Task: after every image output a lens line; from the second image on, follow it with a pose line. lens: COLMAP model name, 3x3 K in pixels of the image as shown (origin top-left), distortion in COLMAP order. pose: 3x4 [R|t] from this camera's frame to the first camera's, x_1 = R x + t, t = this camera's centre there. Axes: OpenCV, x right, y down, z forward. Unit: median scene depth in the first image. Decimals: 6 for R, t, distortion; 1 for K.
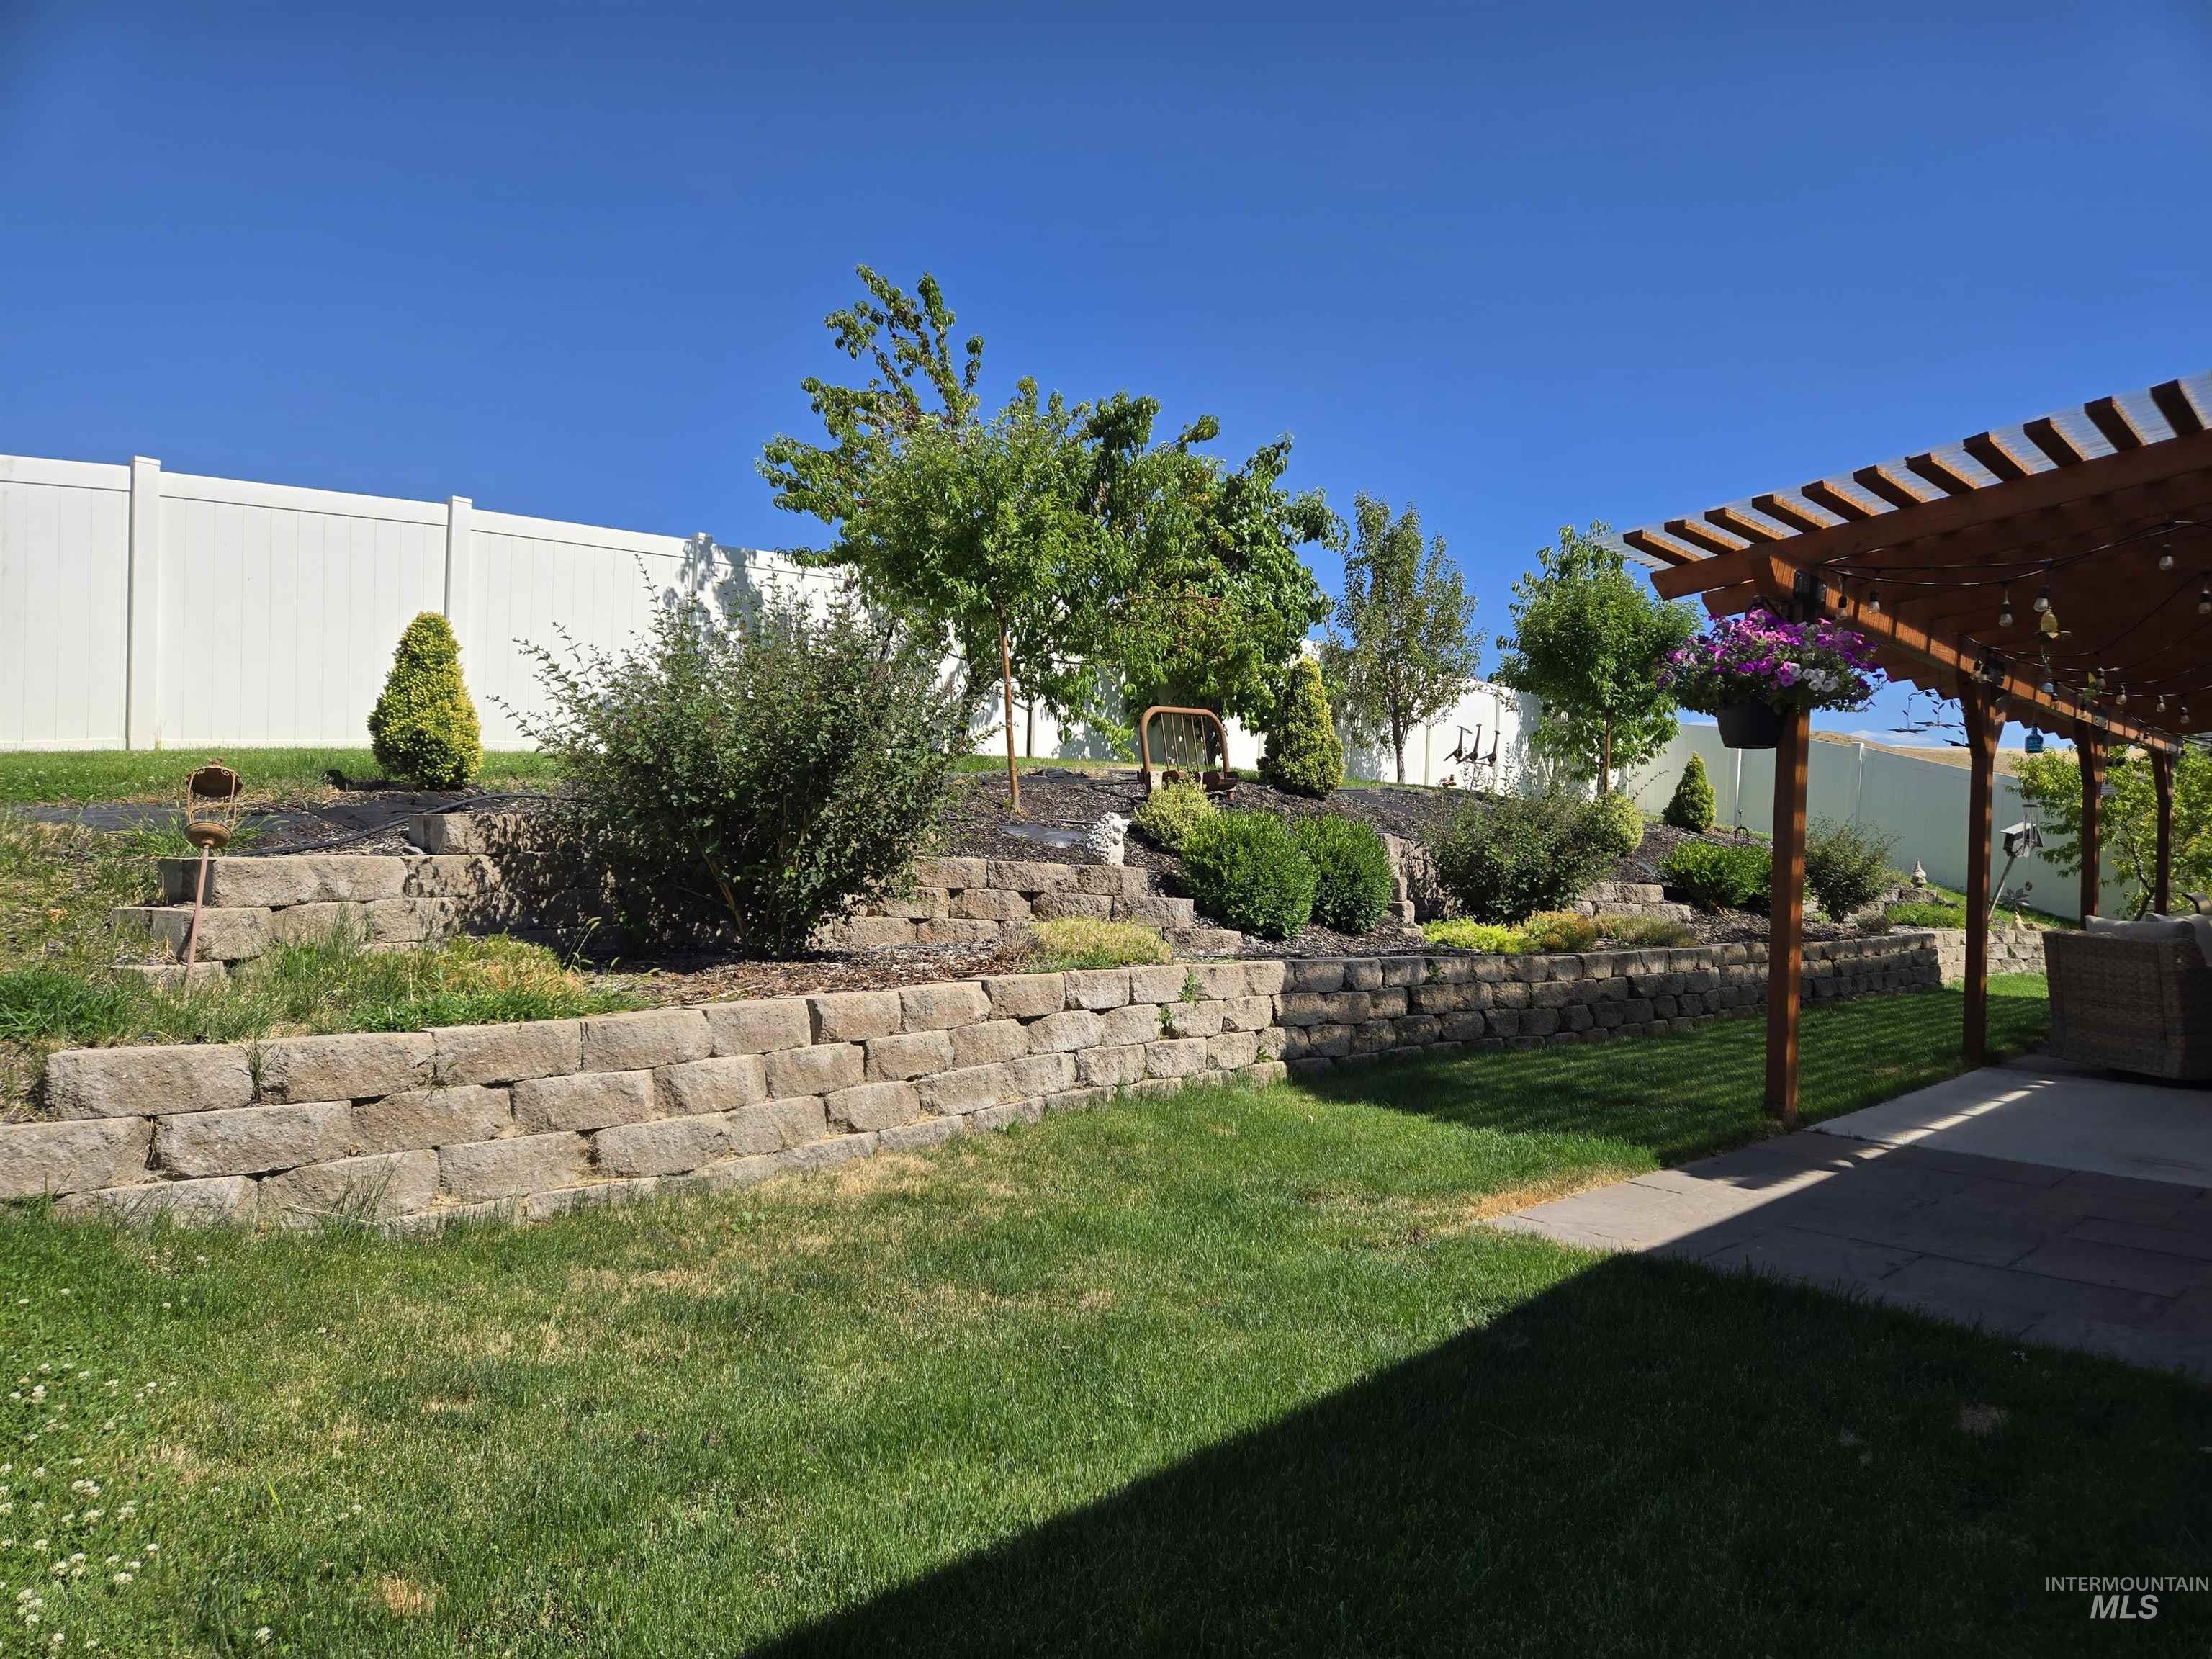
lens RADIAL K [[1612.2, 0, 1040.0], [0, 1612.2, 852.6], [0, 0, 1]] dist [0.105550, -0.096777]
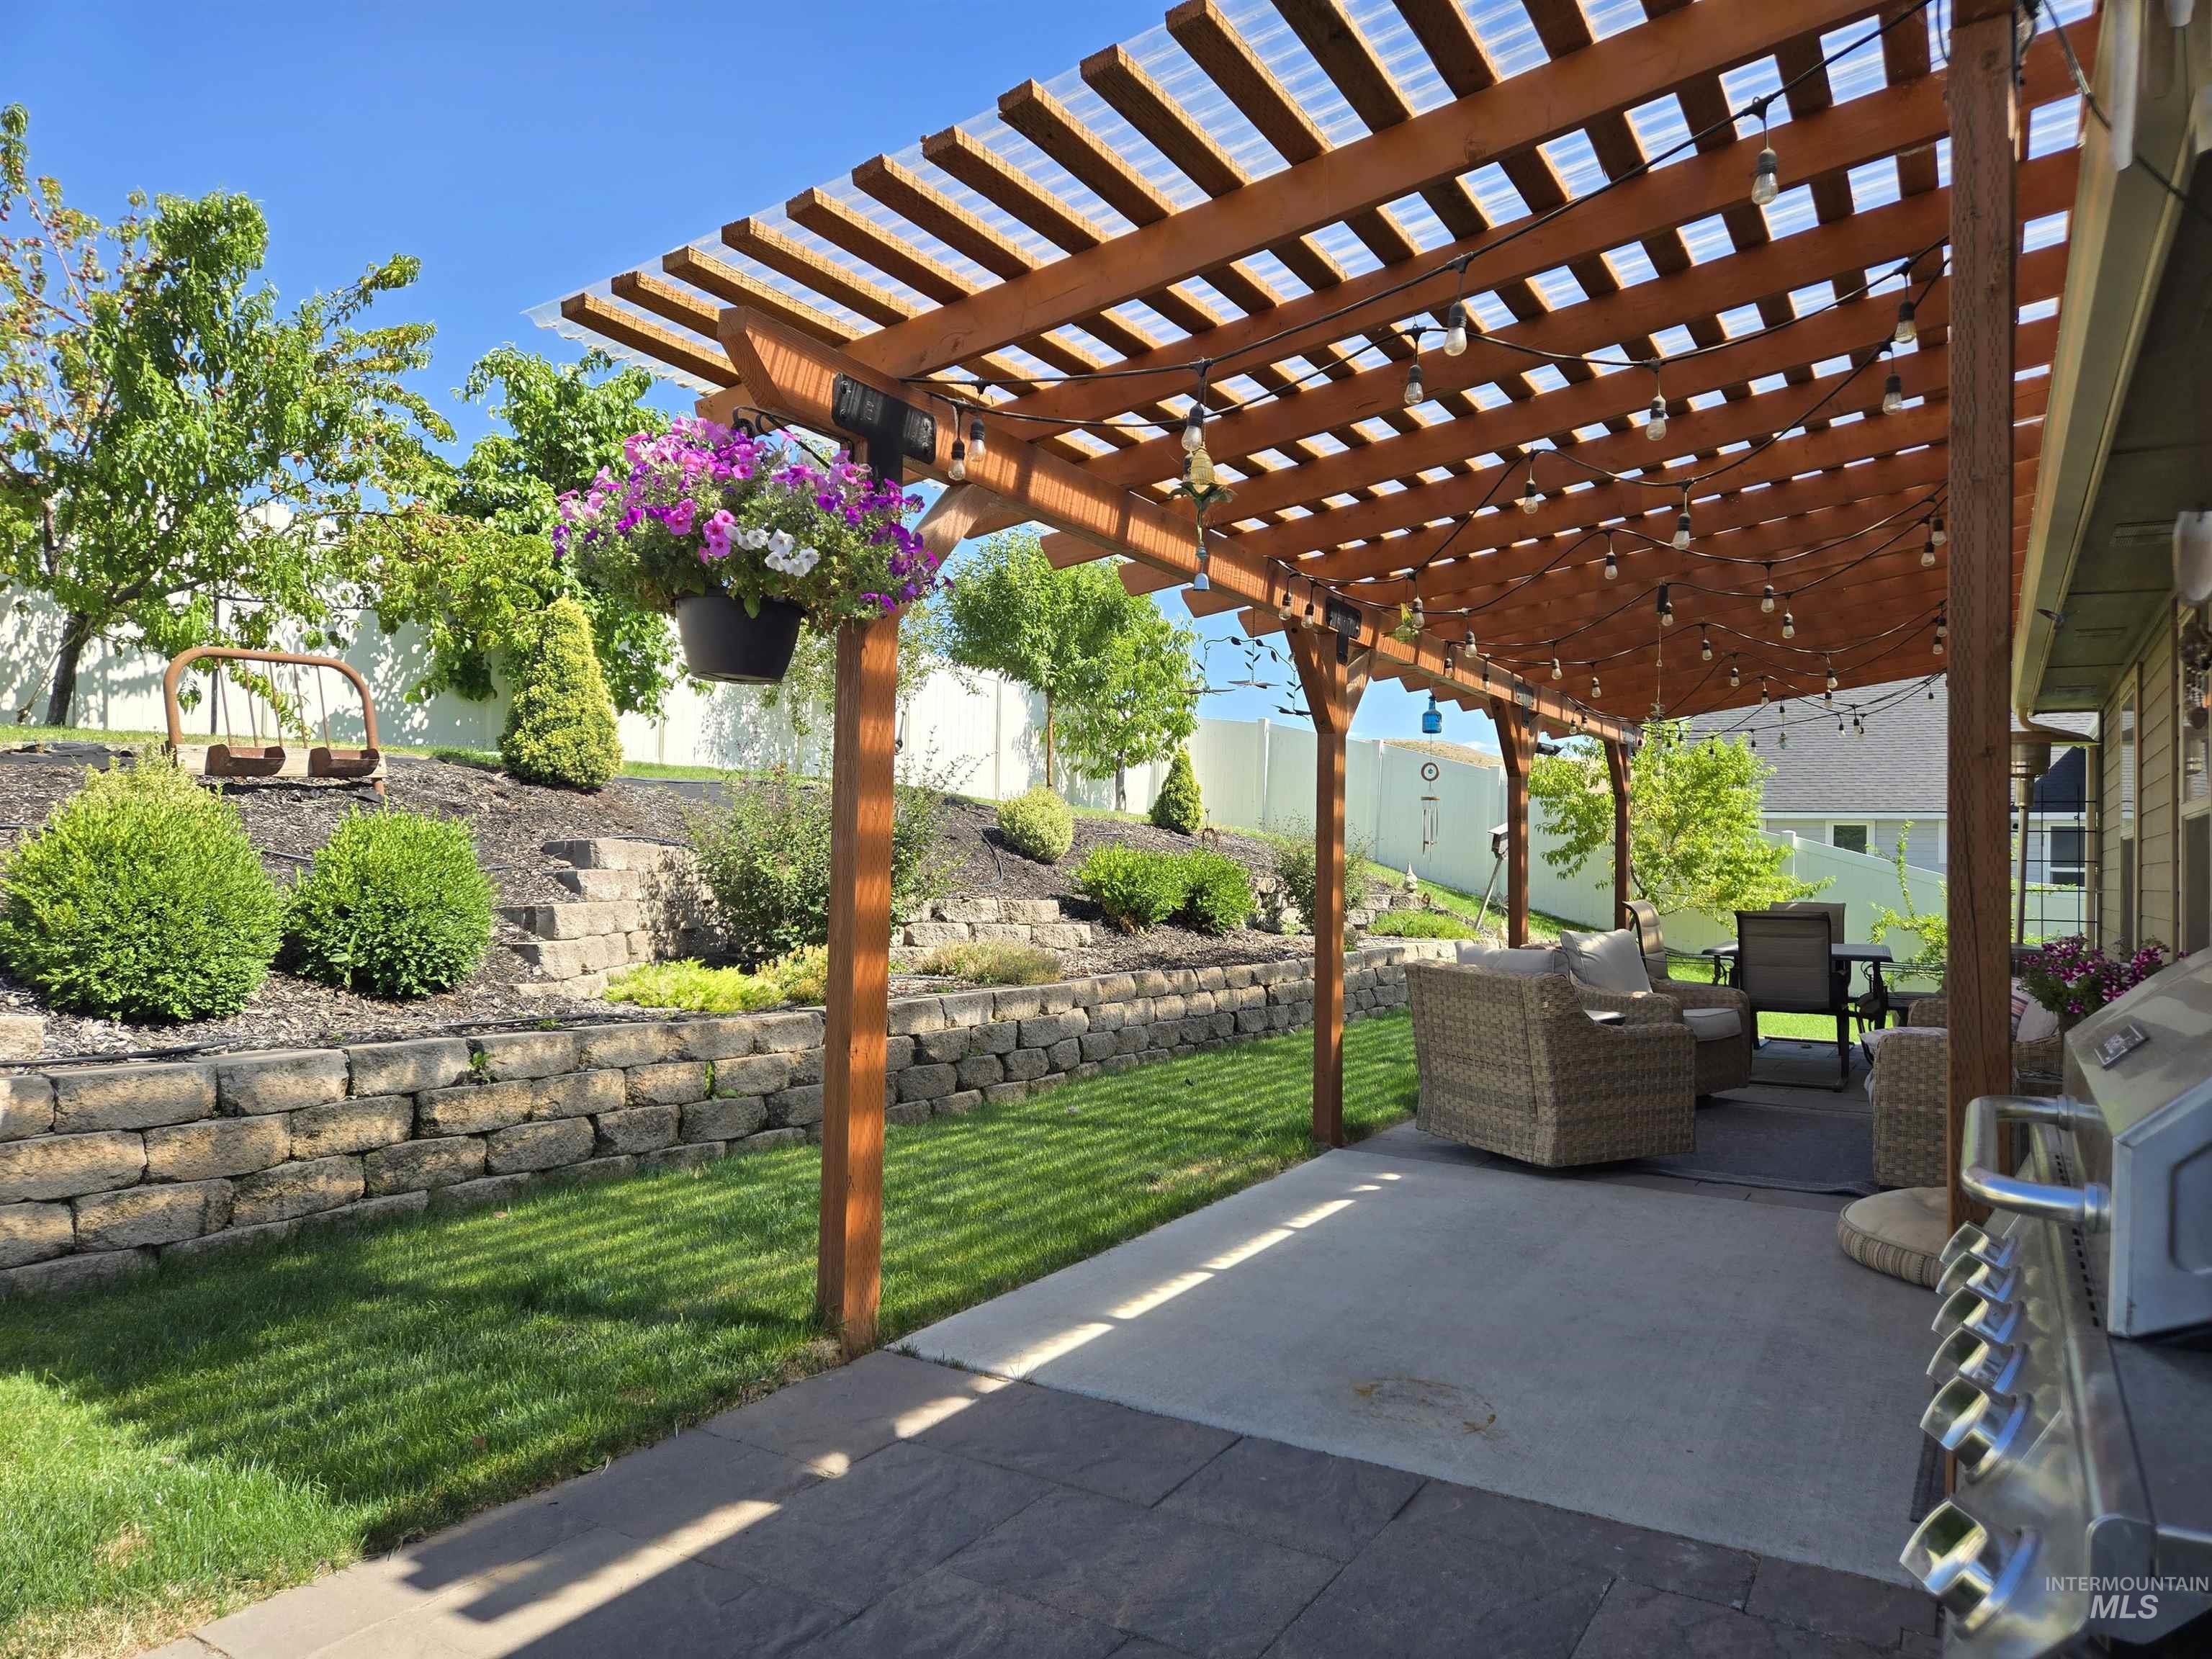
lens RADIAL K [[1451.7, 0, 1164.0], [0, 1451.7, 806.5], [0, 0, 1]] dist [0.084804, -0.064399]
pose [[0.976952, -0.002802, 0.213440, 0.331817], [0.010065, 0.999406, -0.032947, -0.002480], [-0.213221, 0.034336, 0.976400, 0.345685]]
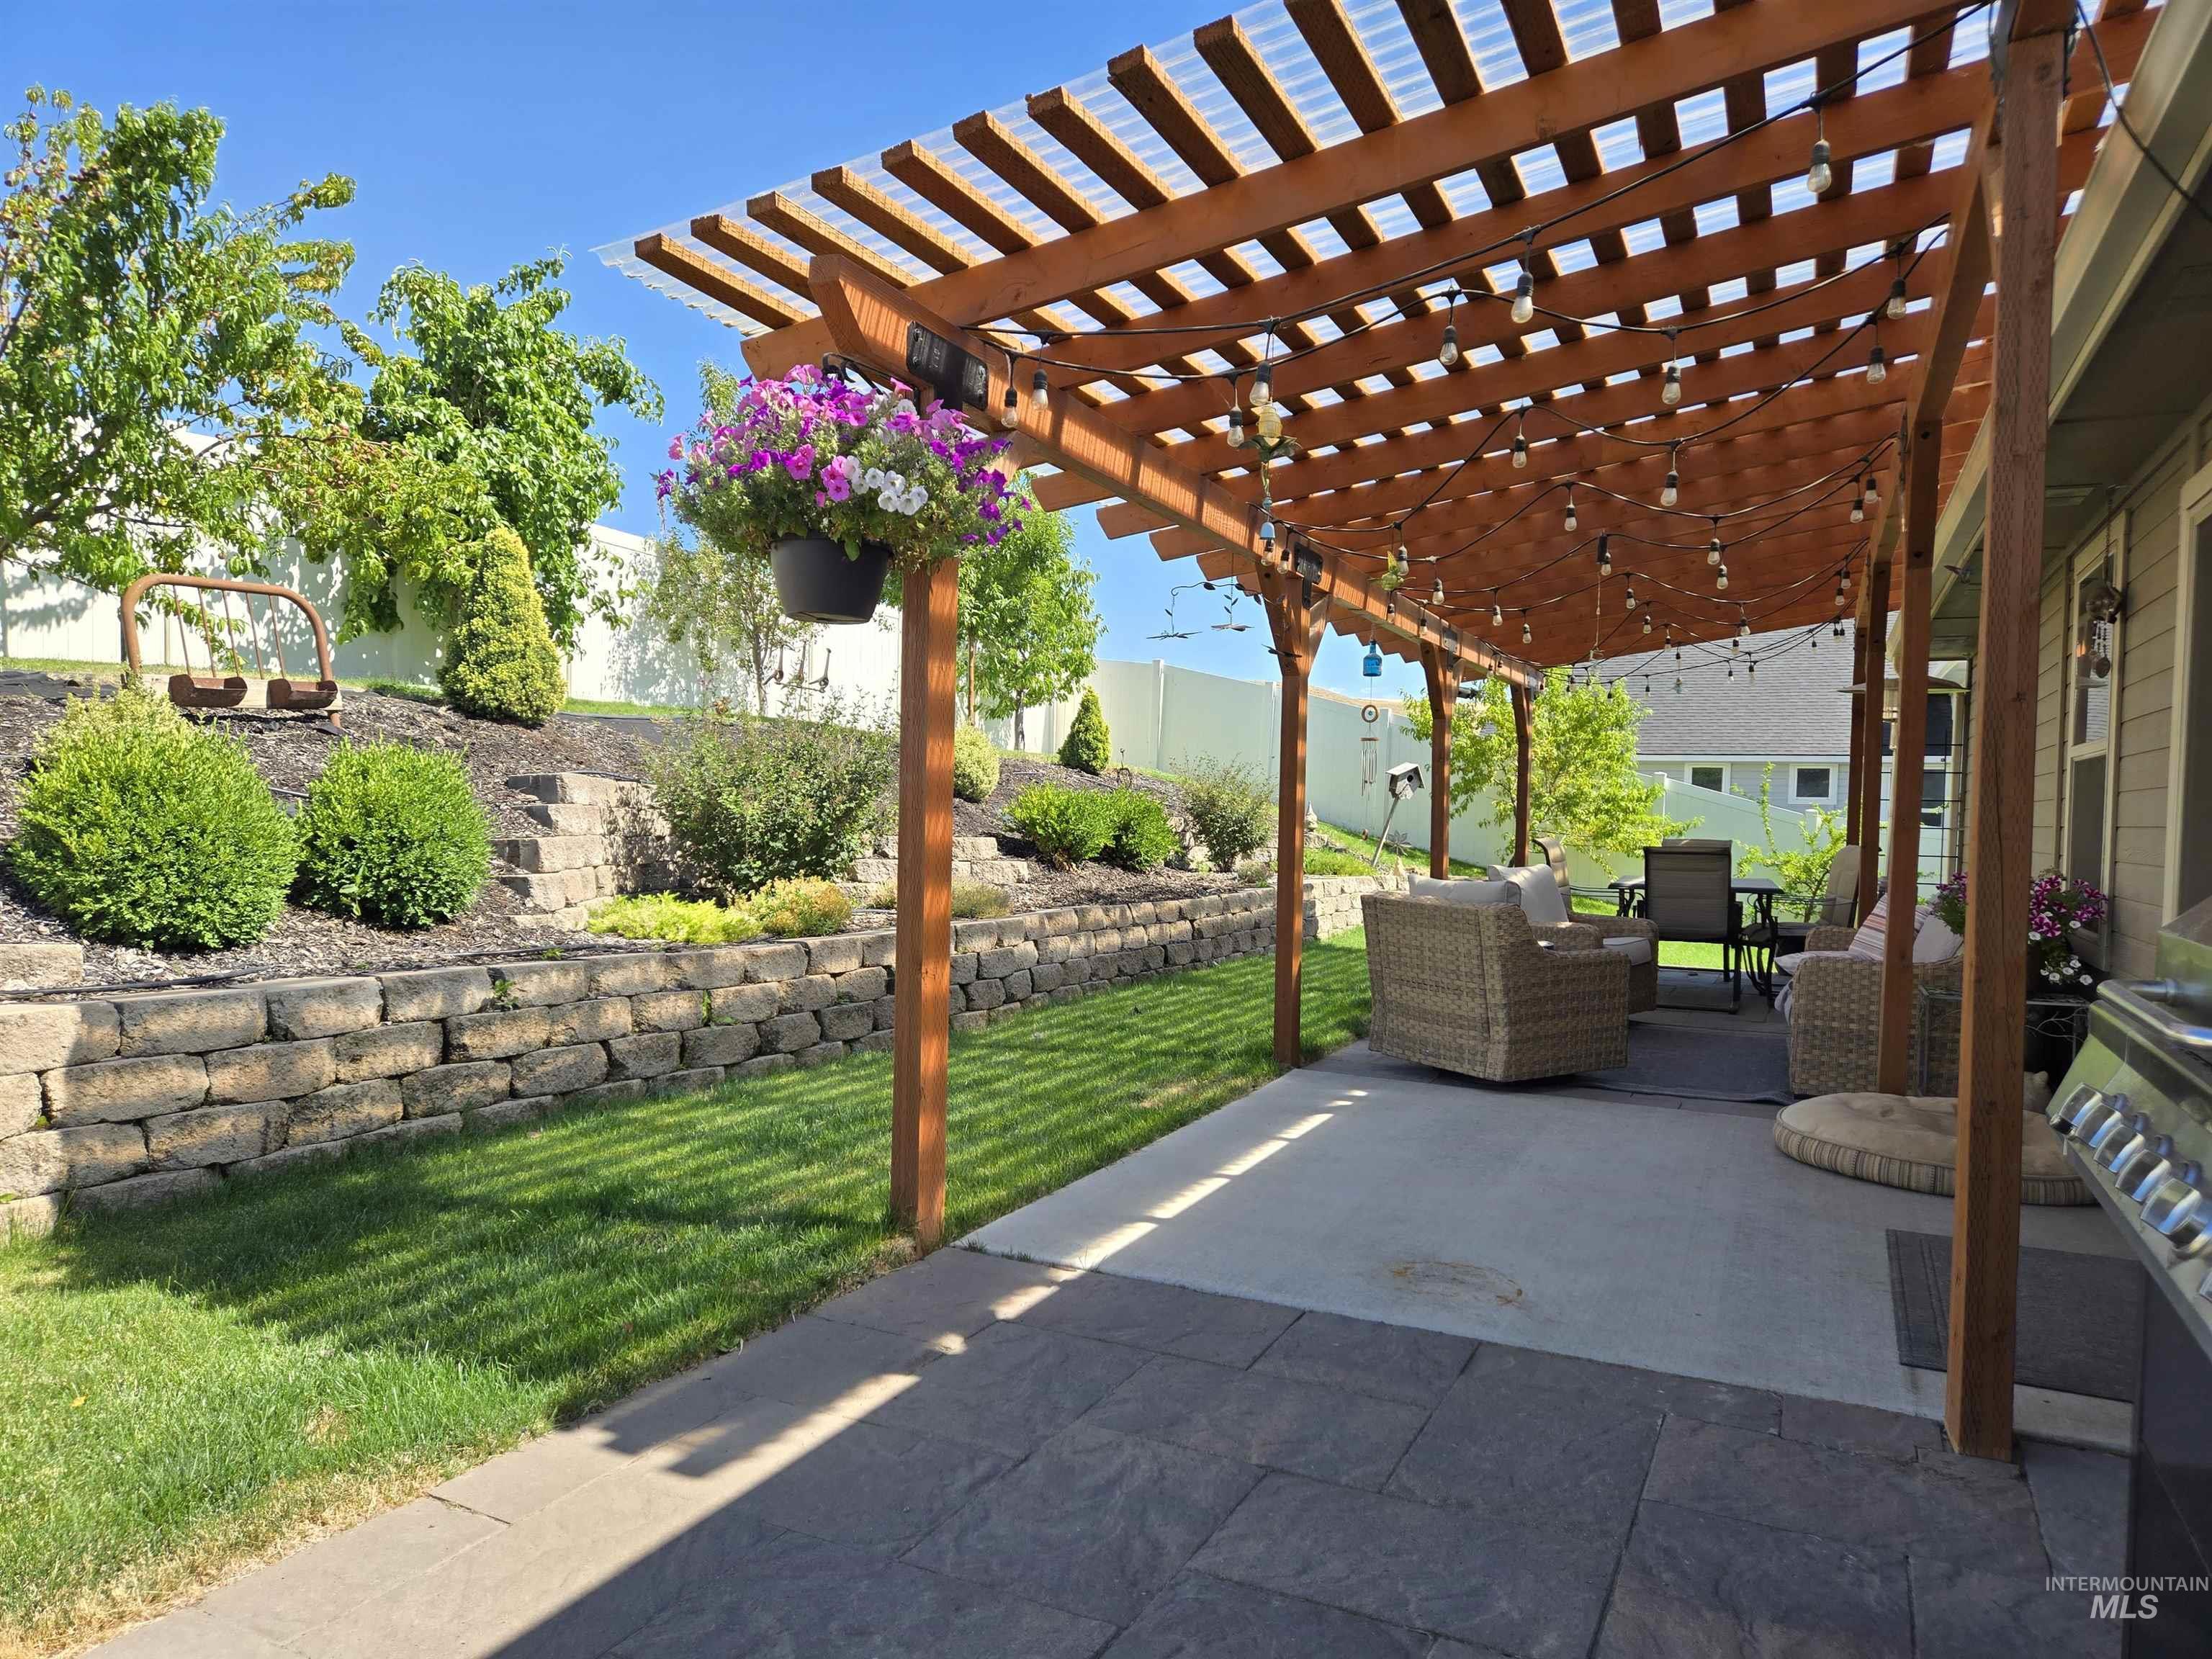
lens RADIAL K [[1463.3, 0, 1117.2], [0, 1463.3, 833.4], [0, 0, 1]] dist [0.087929, -0.075006]
pose [[0.957035, -0.014180, 0.289625, 0.268884], [0.006951, 0.999638, 0.025973, -0.000890], [-0.289889, -0.022844, 0.956788, 0.333272]]
